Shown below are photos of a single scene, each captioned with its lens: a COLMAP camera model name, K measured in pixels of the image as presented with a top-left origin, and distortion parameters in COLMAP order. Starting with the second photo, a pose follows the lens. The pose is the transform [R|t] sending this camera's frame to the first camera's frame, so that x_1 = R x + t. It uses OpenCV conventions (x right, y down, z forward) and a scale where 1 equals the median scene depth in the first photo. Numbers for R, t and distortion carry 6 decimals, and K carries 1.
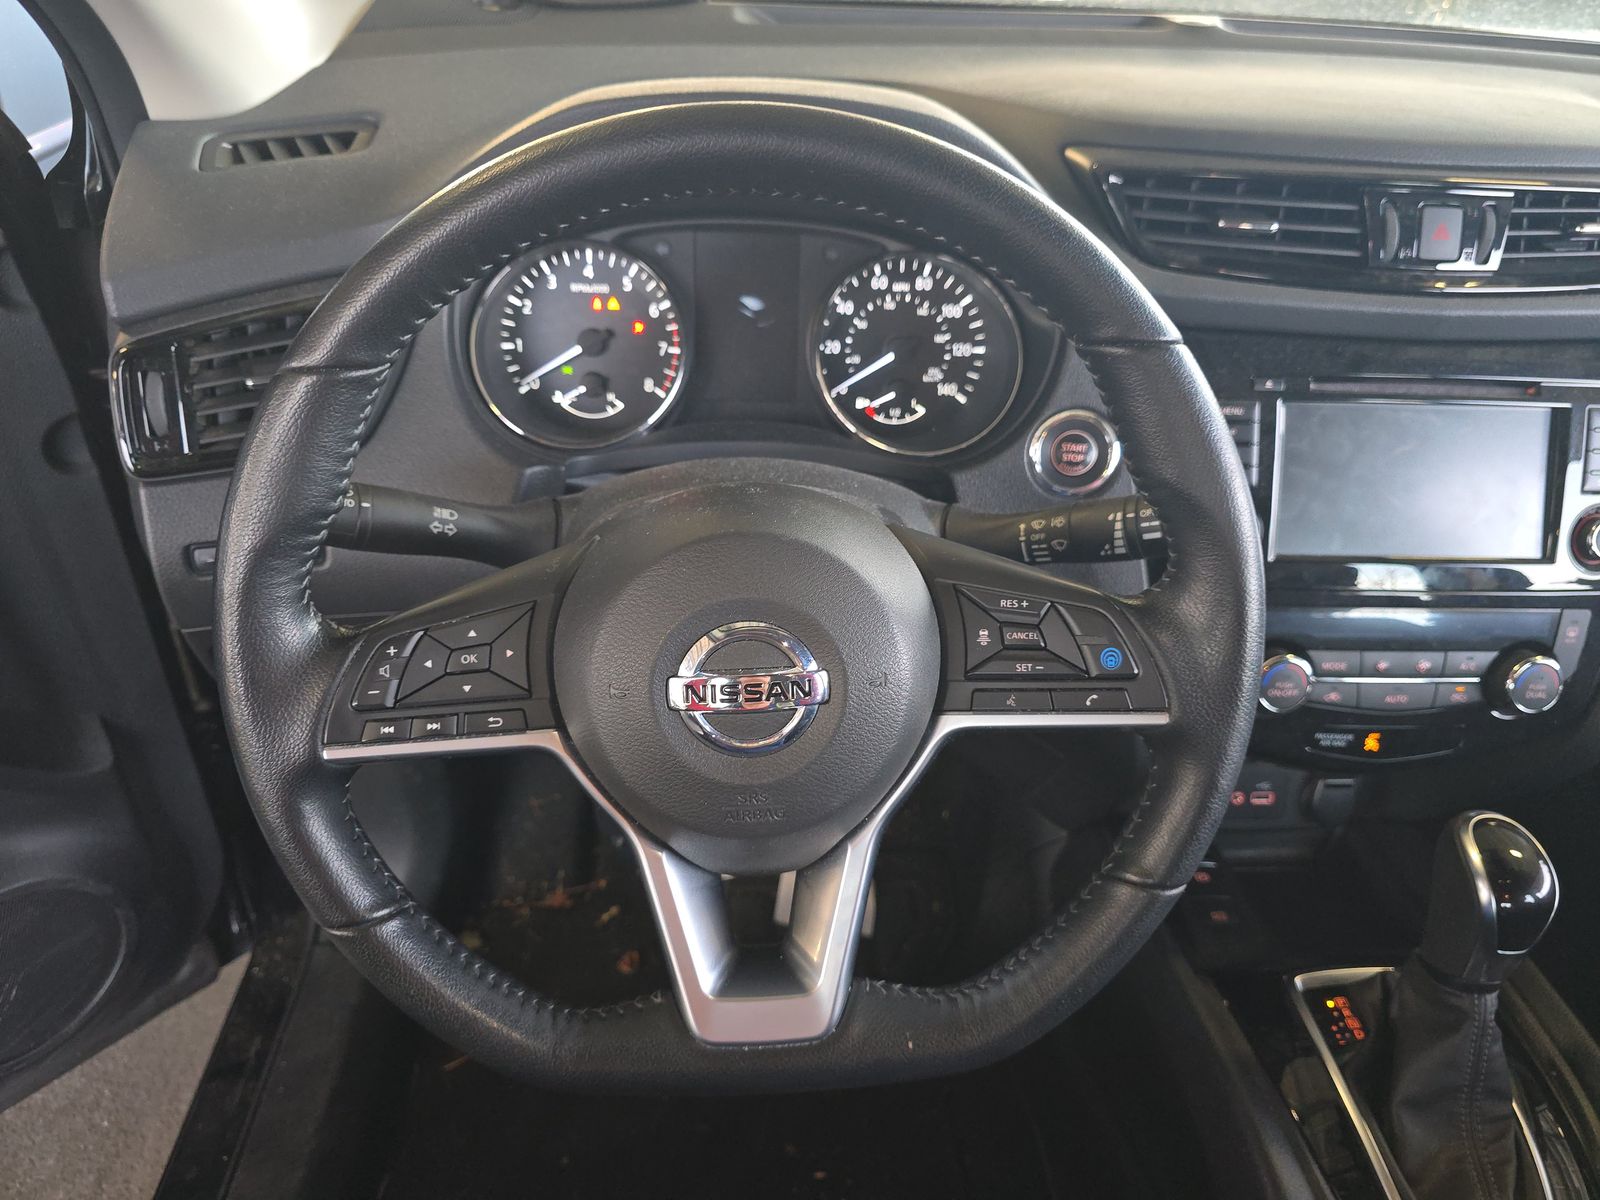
lens RADIAL K [[1068.6, 0, 805.0], [0, 1068.6, 605.5], [0, 0, 1]] dist [0.026221, -0.016873]
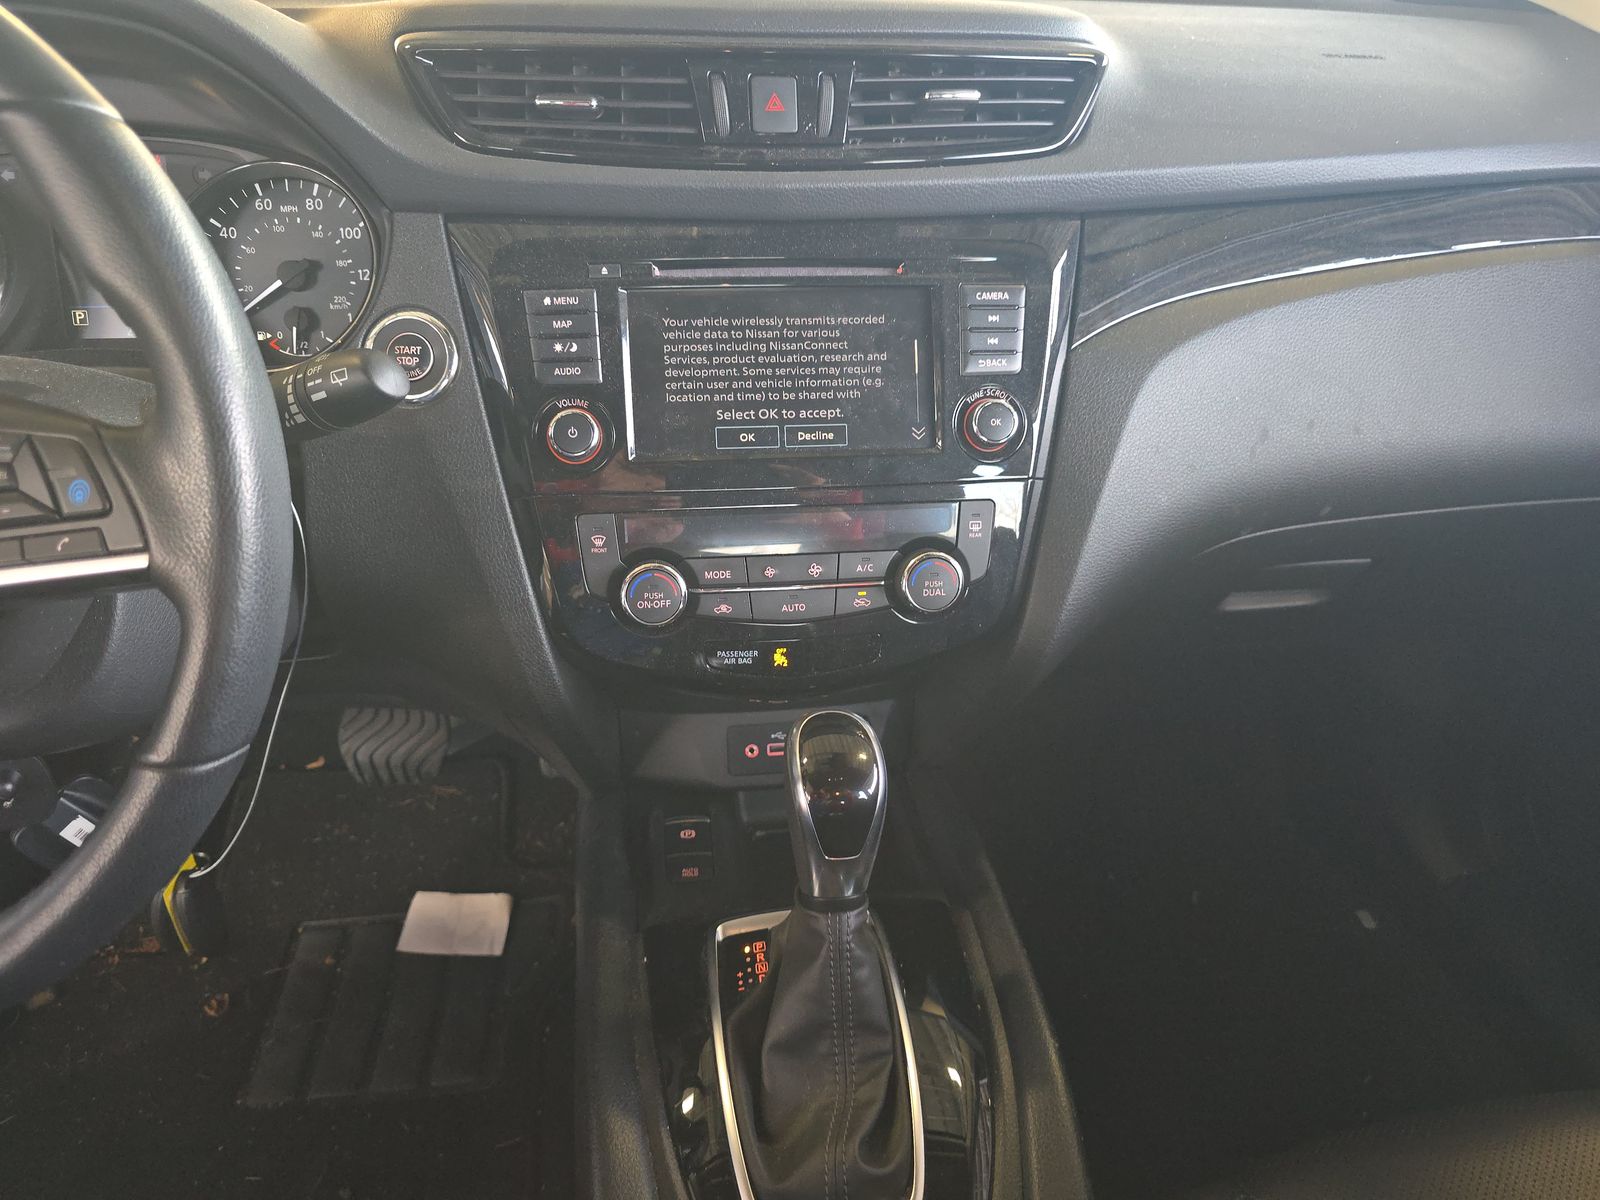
lens RADIAL K [[1068.6, 0, 790.4], [0, 1068.6, 600.9], [0, 0, 1]] dist [0.026221, -0.016873]
pose [[0.997113, -0.058736, 0.048133, 0.504205], [0.061845, 0.995909, -0.065879, 0.141955], [-0.044066, 0.068666, 0.996666, 0.084799]]
